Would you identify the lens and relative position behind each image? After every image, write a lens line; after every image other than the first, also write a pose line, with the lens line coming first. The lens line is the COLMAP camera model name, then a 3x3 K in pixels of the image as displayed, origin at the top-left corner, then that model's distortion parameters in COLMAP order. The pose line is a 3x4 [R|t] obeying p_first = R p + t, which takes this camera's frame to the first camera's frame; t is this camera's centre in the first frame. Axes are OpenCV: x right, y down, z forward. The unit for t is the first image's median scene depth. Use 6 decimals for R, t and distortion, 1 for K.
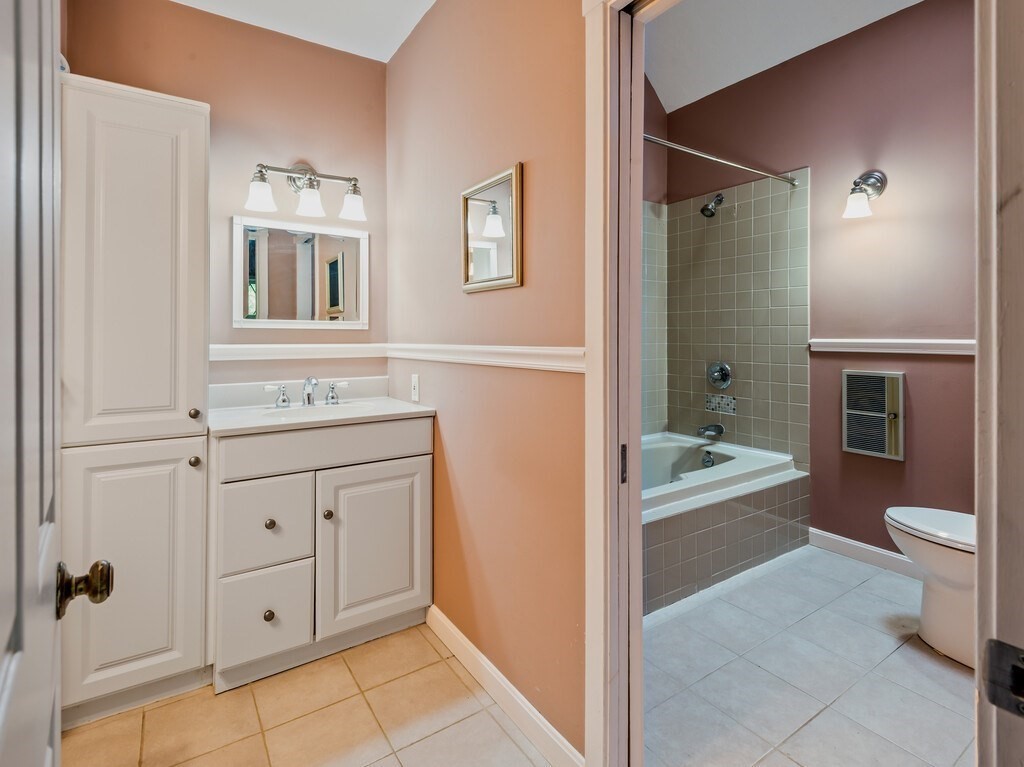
lens RADIAL K [[513.5, 0, 515.0], [0, 513.5, 338.5], [0, 0, 1]] dist [0.028693, -0.022423]
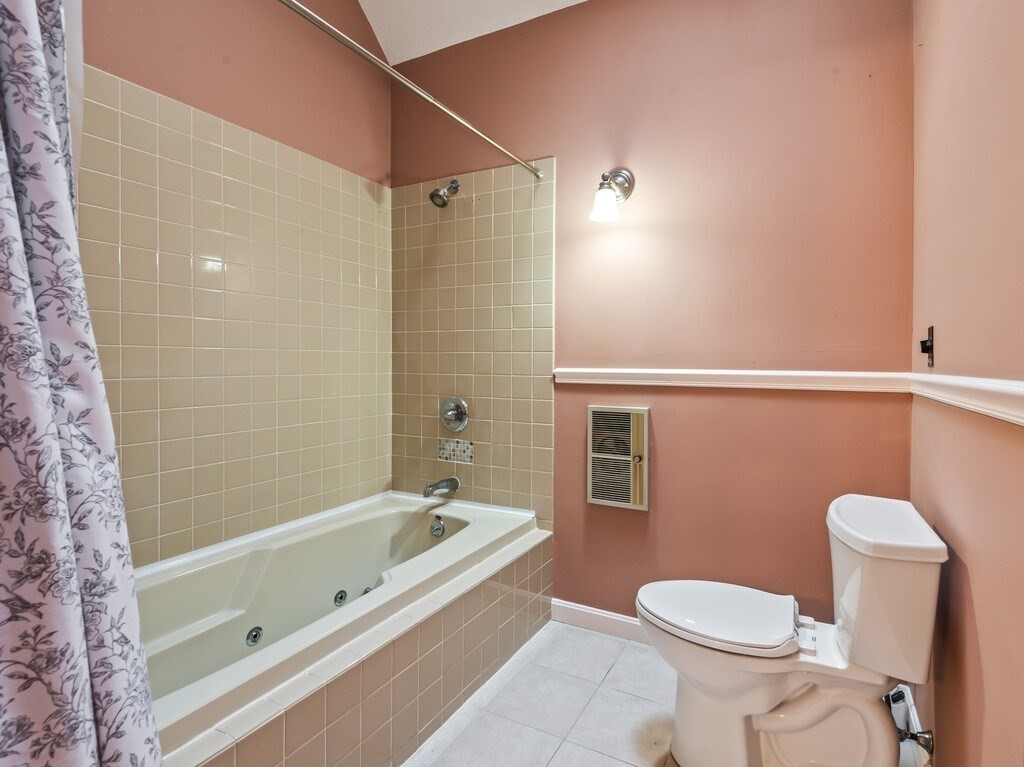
lens RADIAL K [[507.3, 0, 518.3], [0, 507.3, 380.2], [0, 0, 1]] dist [0.032943, -0.032736]
pose [[0.905236, -0.009373, 0.424806, 0.165070], [-0.003823, 0.999537, 0.030201, -0.004041], [-0.424893, -0.028963, 0.904780, 0.277279]]
